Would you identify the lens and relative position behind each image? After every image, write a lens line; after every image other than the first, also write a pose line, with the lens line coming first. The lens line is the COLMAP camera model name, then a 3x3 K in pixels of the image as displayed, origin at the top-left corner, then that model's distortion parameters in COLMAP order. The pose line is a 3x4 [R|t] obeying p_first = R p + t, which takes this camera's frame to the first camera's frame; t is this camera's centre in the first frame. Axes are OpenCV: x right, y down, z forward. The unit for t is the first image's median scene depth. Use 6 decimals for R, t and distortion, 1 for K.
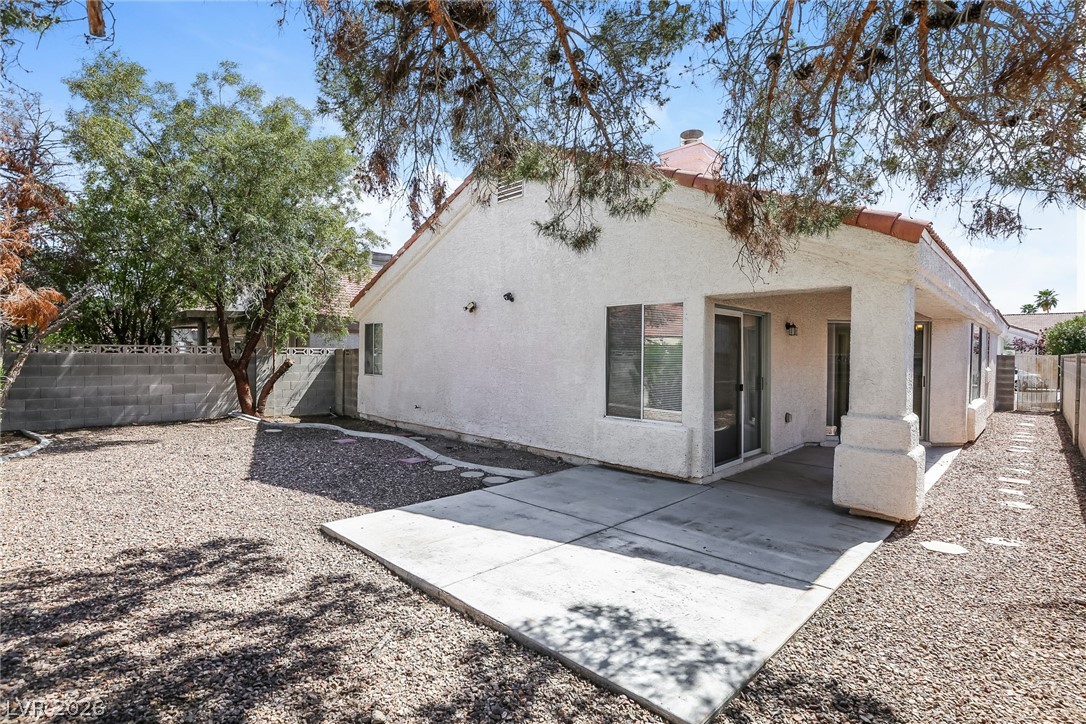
lens RADIAL K [[488.1, 0, 543.0], [0, 488.1, 362.0], [0, 0, 1]] dist [-0.001553, 0.000315]
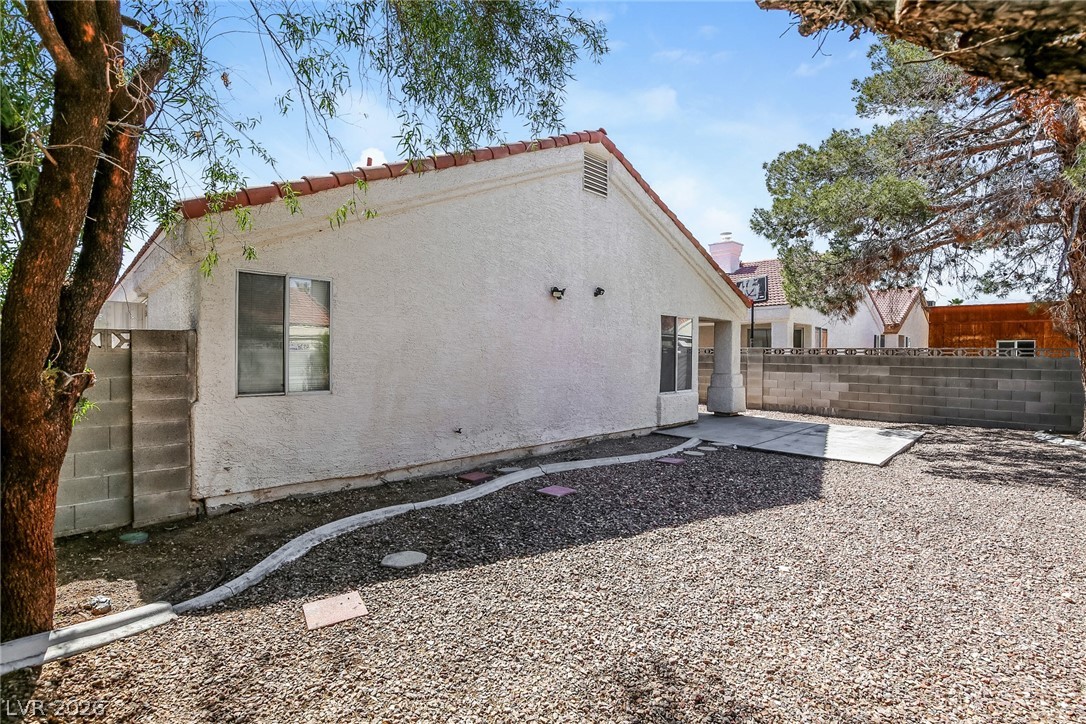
lens RADIAL K [[488.1, 0, 543.0], [0, 488.1, 362.0], [0, 0, 1]] dist [-0.001553, 0.000315]
pose [[0.072501, -0.025624, 0.997039, -1.030729], [0.010626, 0.999633, 0.024918, -0.013745], [-0.997312, 0.008788, 0.072747, 0.989545]]
